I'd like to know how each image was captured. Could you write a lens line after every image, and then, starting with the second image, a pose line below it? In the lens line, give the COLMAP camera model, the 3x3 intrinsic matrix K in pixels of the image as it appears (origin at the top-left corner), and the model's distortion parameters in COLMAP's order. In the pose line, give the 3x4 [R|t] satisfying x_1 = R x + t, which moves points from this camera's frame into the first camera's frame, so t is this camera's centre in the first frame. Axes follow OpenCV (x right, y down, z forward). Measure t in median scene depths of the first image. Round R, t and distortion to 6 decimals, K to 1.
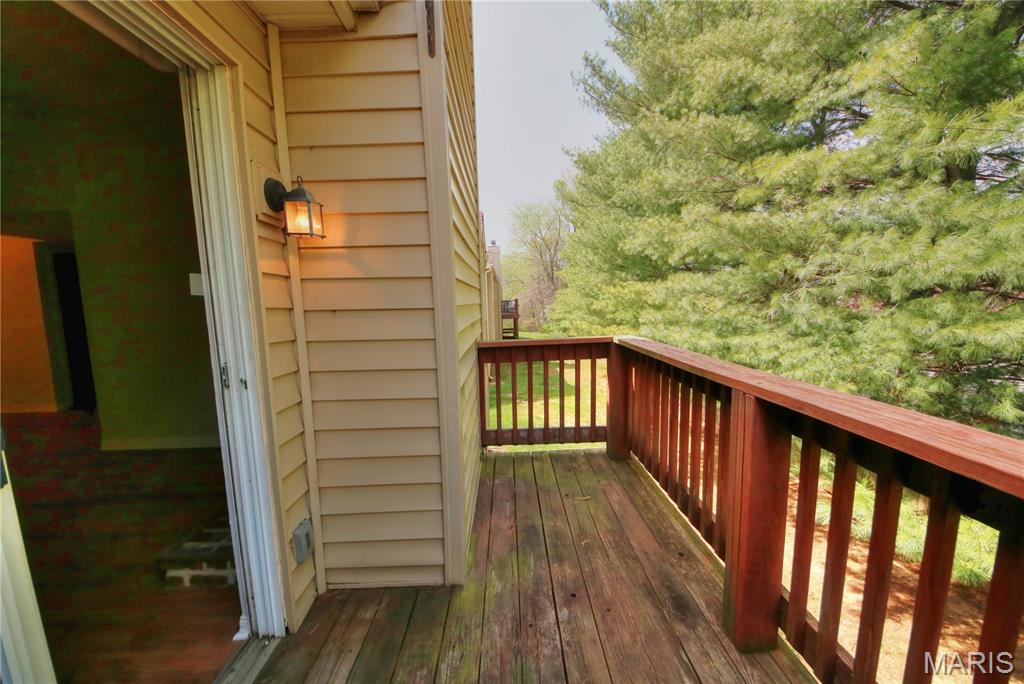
lens RADIAL K [[383.0, 0, 516.0], [0, 383.0, 348.4], [0, 0, 1]] dist [0.018396, -0.015747]
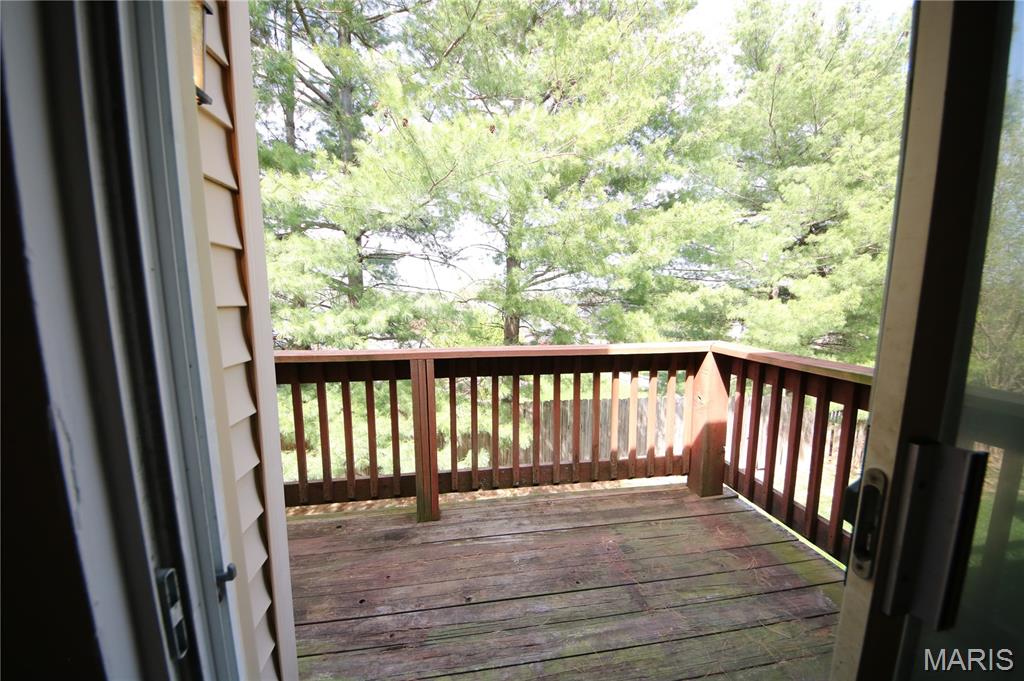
lens RADIAL K [[383.0, 0, 516.0], [0, 383.0, 346.9], [0, 0, 1]] dist [0.018396, -0.015747]
pose [[-0.143194, -0.103844, 0.984232, -0.878970], [0.119412, 0.985402, 0.121341, -0.067395], [-0.982464, 0.134904, -0.128703, 0.728258]]
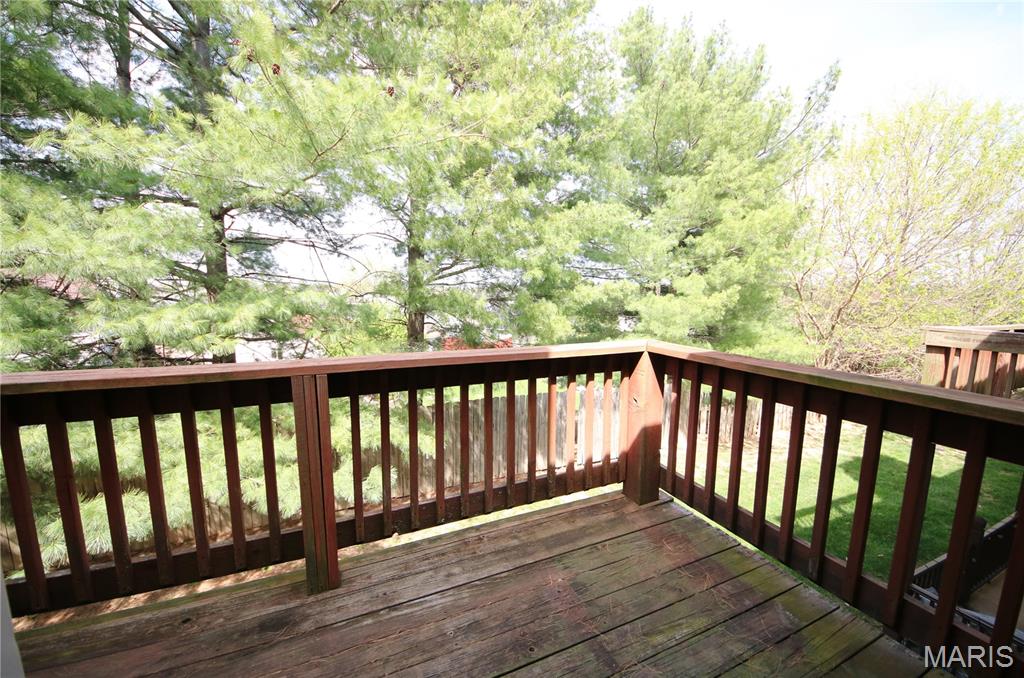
lens RADIAL K [[387.8, 0, 521.6], [0, 387.8, 347.9], [0, 0, 1]] dist [0.009181, -0.014930]
pose [[-0.393770, -0.111176, 0.912461, -0.609565], [0.106877, 0.980389, 0.165575, -0.075628], [-0.912974, 0.162719, -0.374166, 0.744858]]
